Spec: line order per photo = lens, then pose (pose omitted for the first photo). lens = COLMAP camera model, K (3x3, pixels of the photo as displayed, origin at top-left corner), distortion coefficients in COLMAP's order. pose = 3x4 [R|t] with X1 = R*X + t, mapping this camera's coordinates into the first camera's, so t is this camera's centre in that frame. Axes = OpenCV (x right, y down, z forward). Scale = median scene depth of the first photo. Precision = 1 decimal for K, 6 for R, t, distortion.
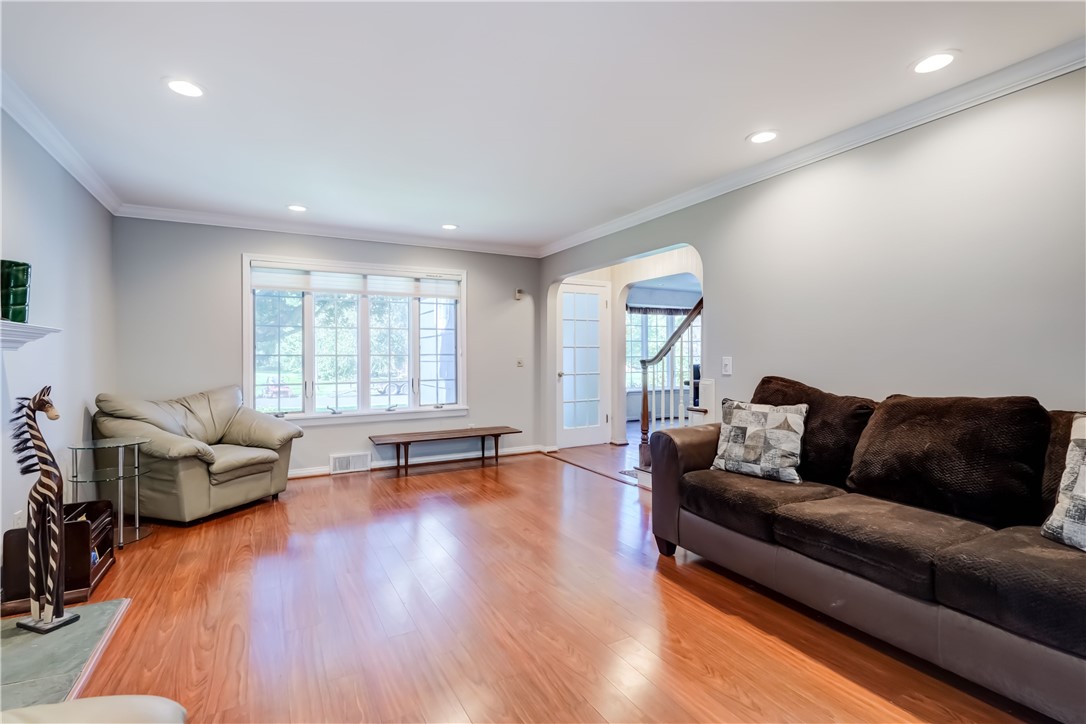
lens RADIAL K [[512.9, 0, 542.0], [0, 512.9, 359.0], [0, 0, 1]] dist [-0.009605, 0.006731]
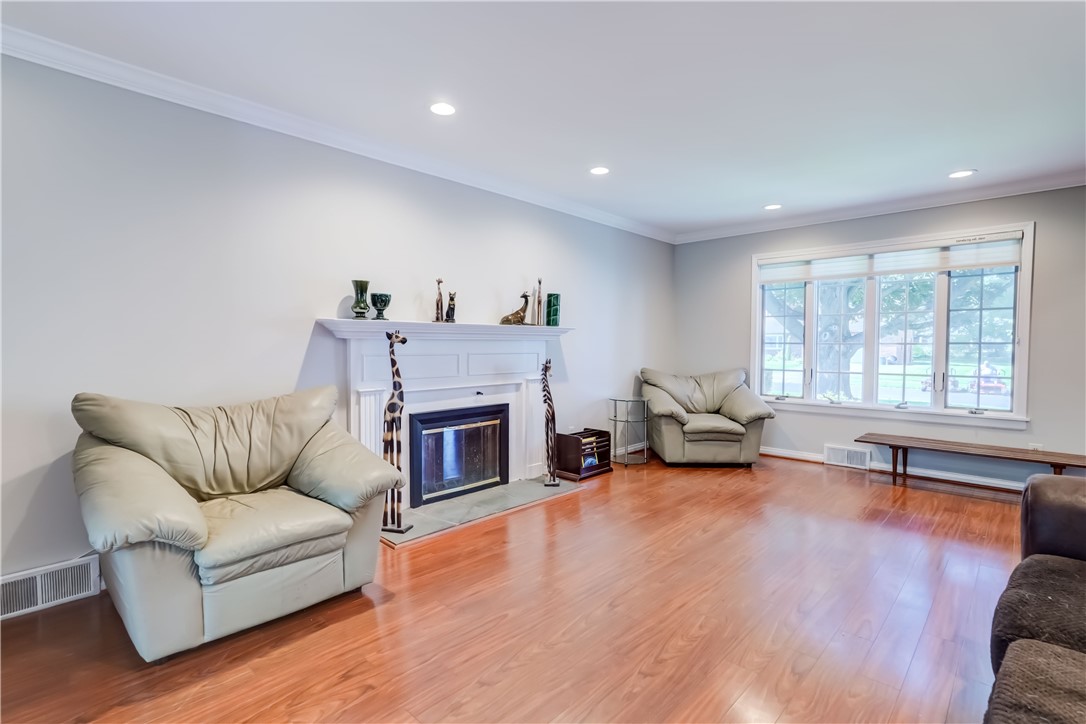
lens RADIAL K [[512.9, 0, 523.2], [0, 512.9, 364.4], [0, 0, 1]] dist [-0.009605, 0.006731]
pose [[0.277634, 0.043520, -0.959701, 0.449026], [-0.009596, 0.999049, 0.042529, -0.003876], [0.960639, -0.002598, 0.277787, 0.200122]]
